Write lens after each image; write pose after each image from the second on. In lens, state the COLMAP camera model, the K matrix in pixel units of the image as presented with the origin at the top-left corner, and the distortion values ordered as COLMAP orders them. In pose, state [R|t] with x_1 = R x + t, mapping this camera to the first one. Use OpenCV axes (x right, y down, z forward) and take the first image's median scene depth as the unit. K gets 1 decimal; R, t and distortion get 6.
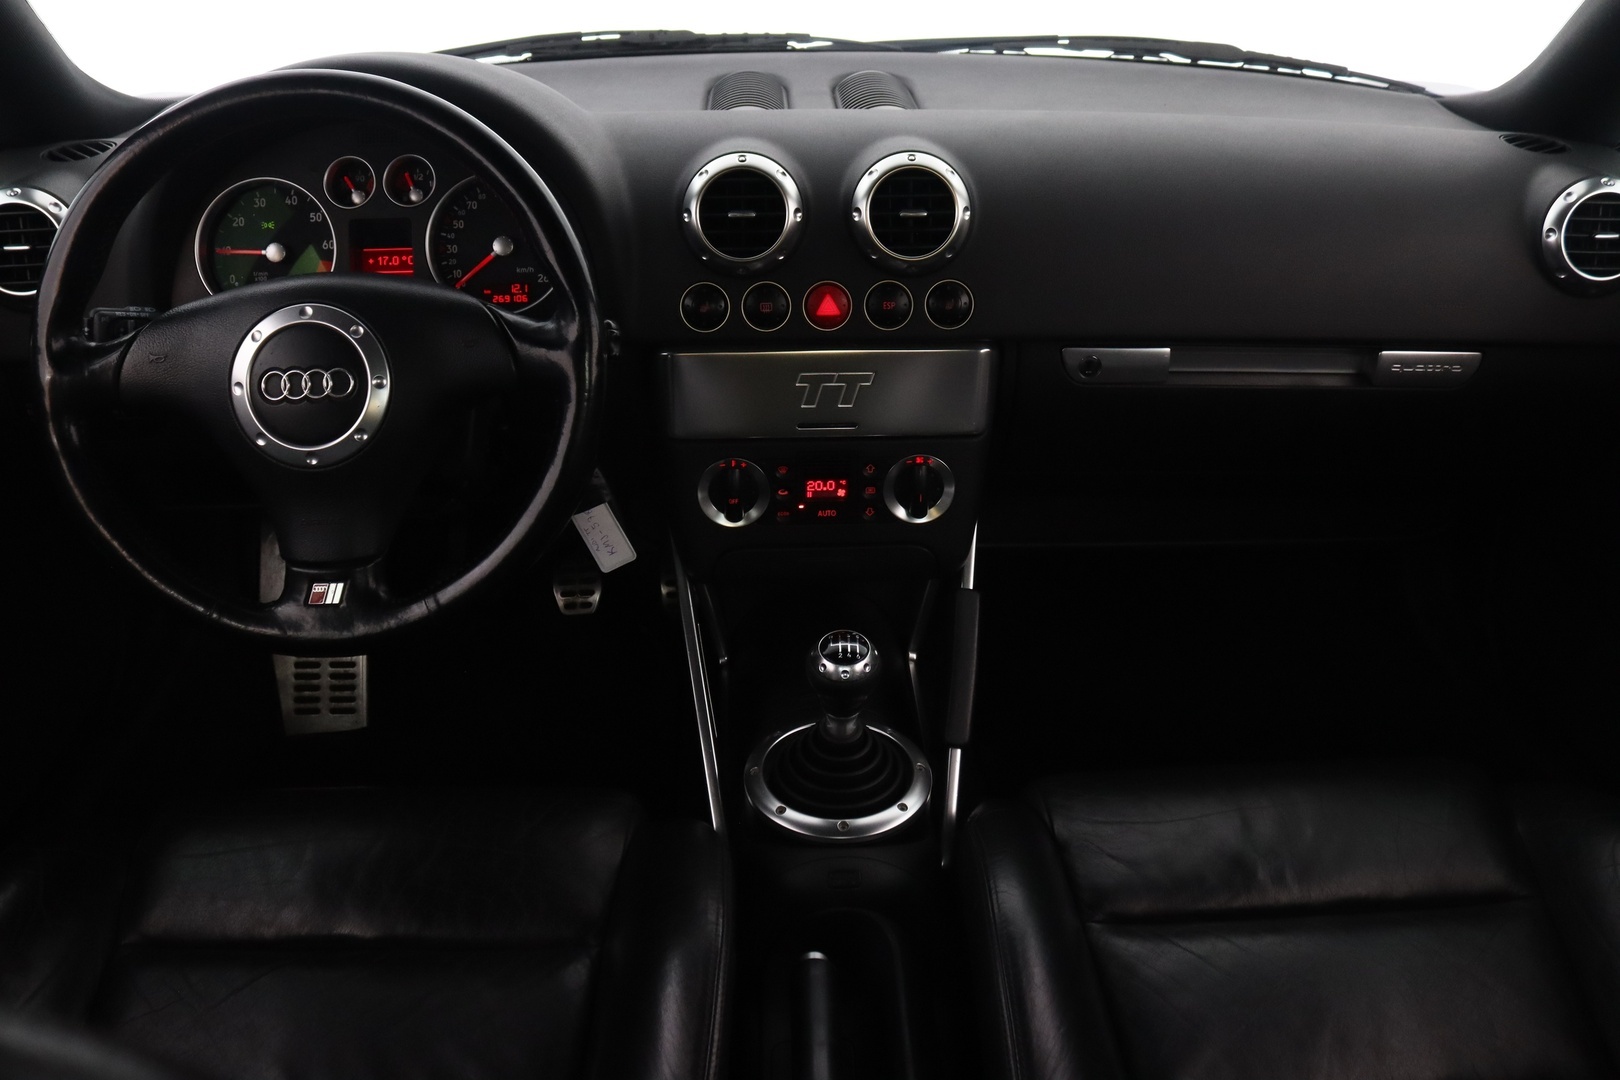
lens RADIAL K [[1314.0, 0, 821.9], [0, 1314.0, 536.8], [0, 0, 1]] dist [-0.145333, 0.077228]
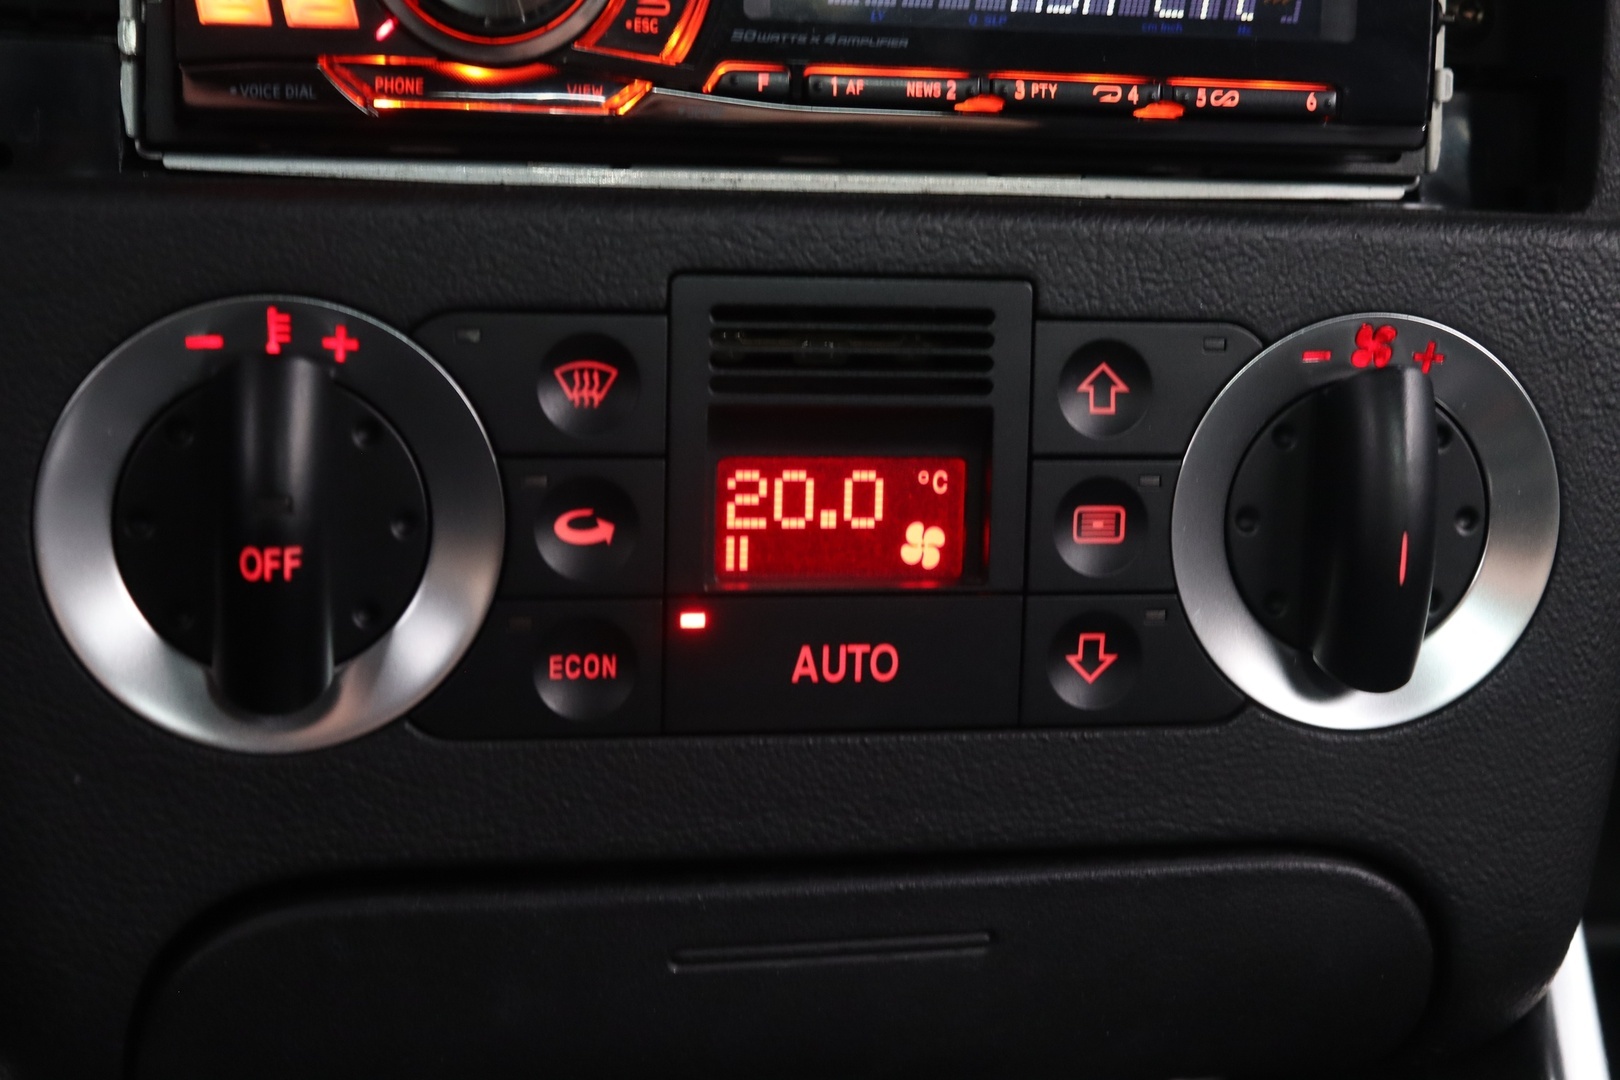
lens RADIAL K [[2642.8, 0, 807.9], [0, 2642.8, 540.5], [0, 0, 1]] dist [-0.024808, 0.000000]
pose [[0.985041, 0.009662, 0.172052, -0.058440], [0.022310, 0.982873, -0.182928, 0.027641], [-0.170872, 0.184030, 0.967954, 0.682871]]
